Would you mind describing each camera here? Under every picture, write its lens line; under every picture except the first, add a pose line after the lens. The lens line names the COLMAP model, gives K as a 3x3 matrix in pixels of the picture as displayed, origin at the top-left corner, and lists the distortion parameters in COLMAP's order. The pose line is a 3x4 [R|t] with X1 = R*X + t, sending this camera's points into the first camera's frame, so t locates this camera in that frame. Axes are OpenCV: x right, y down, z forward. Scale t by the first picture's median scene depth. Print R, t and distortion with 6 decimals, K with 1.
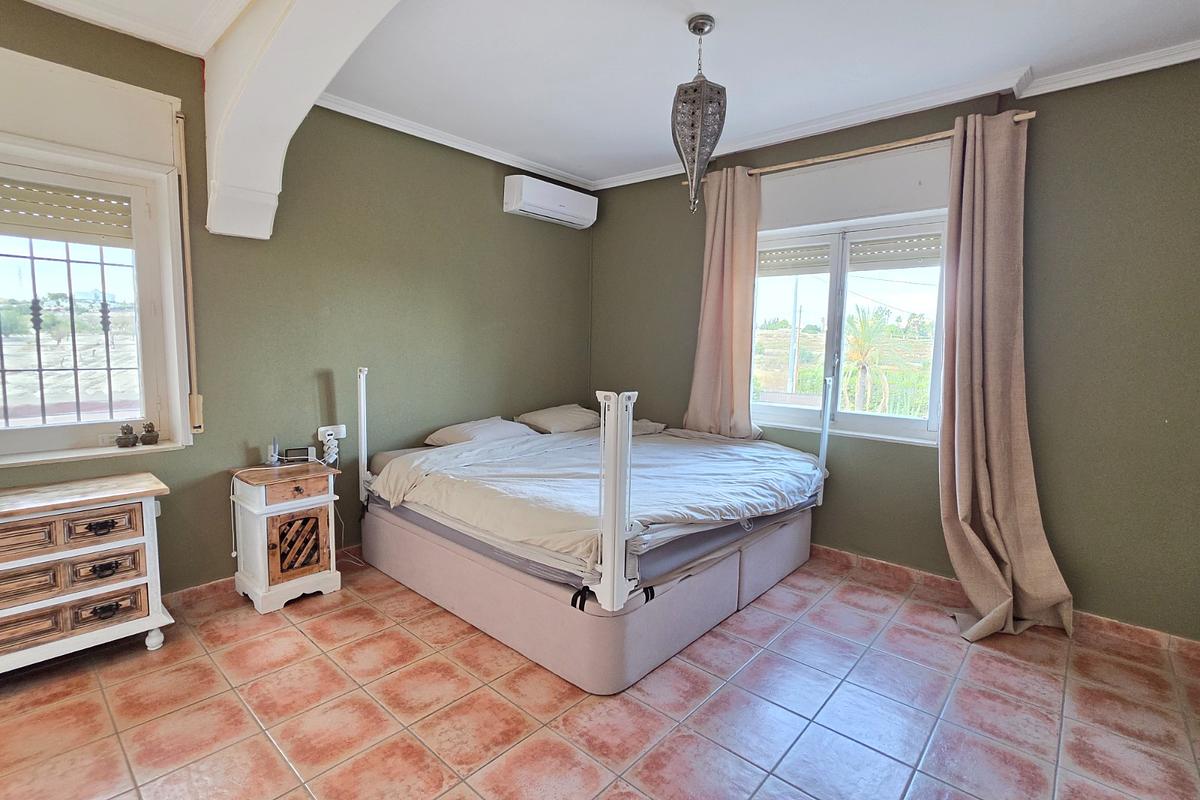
lens RADIAL K [[556.3, 0, 599.2], [0, 556.3, 397.7], [0, 0, 1]] dist [0.001402, 0.000597]
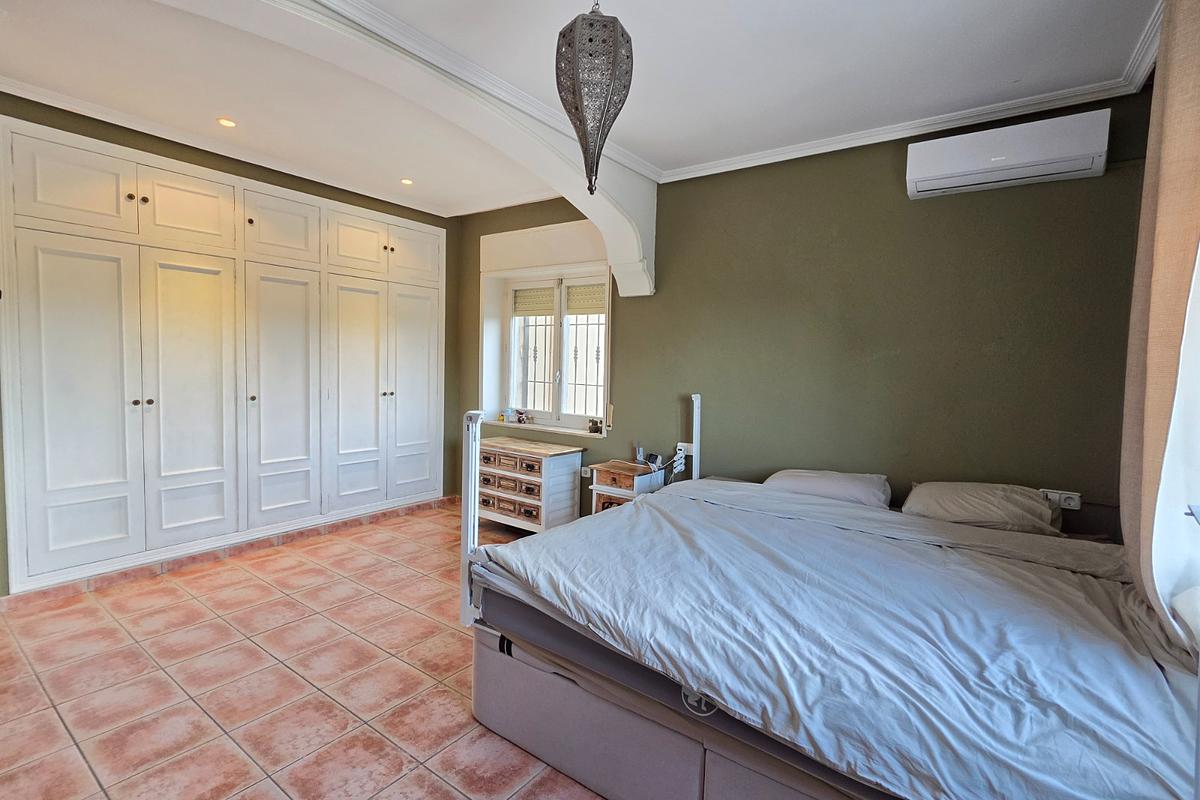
lens RADIAL K [[556.3, 0, 597.5], [0, 556.3, 395.8], [0, 0, 1]] dist [0.001402, 0.000597]
pose [[0.102436, 0.046242, -0.993664, 0.968119], [-0.123374, 0.991797, 0.033436, -0.094208], [0.987059, 0.119167, 0.107301, 0.993391]]
